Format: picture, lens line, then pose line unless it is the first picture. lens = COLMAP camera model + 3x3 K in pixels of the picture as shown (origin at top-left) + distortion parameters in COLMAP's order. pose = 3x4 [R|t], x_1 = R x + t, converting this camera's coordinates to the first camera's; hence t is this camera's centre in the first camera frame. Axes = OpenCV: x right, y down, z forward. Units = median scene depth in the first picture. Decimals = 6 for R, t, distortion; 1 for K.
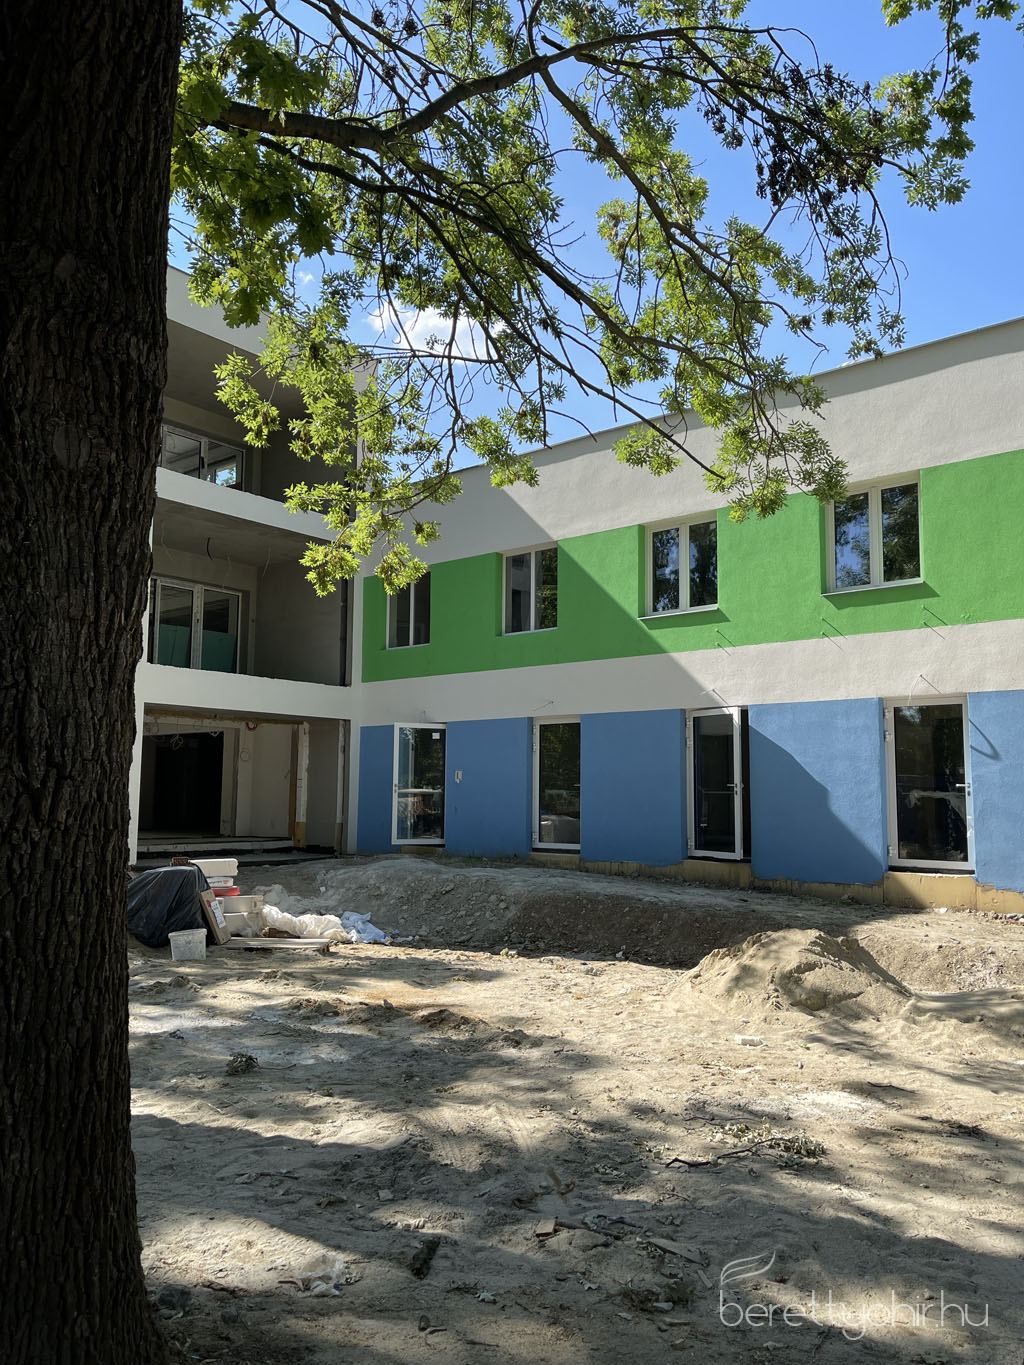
lens RADIAL K [[1030.6, 0, 516.1], [0, 1030.6, 691.7], [0, 0, 1]] dist [0.035005, -0.044994]
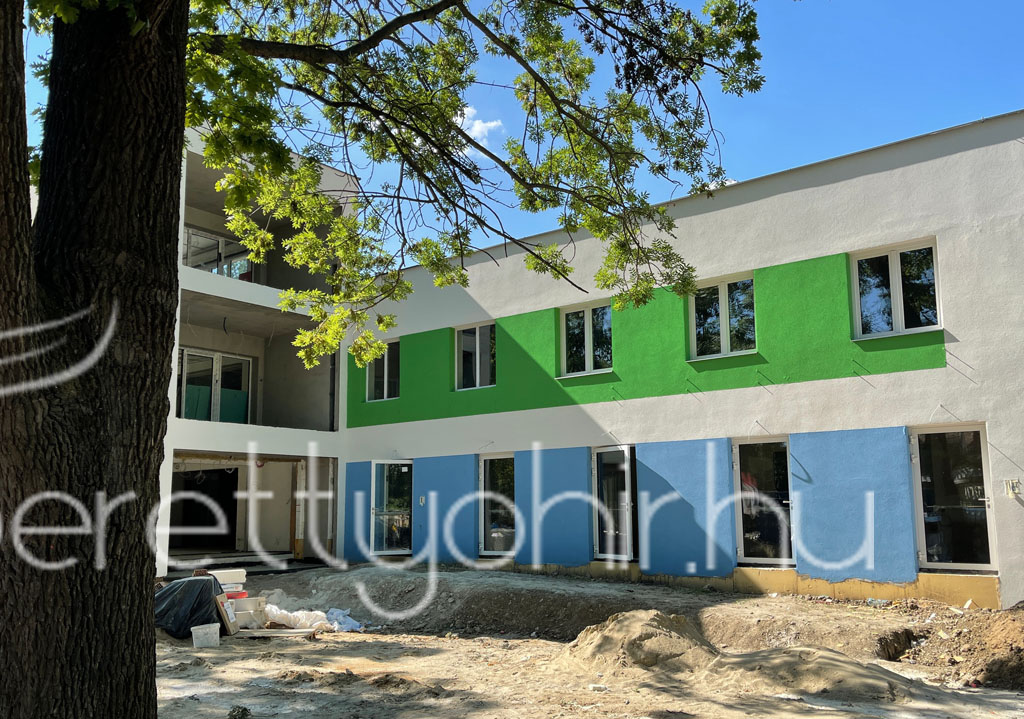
lens RADIAL K [[837.3, 0, 527.2], [0, 837.3, 398.2], [0, 0, 1]] dist [0.029788, -0.008325]
pose [[0.998556, -0.014301, 0.051775, 0.043603], [0.016002, 0.999341, -0.032576, -0.018835], [-0.051275, 0.033357, 0.998127, -0.111054]]
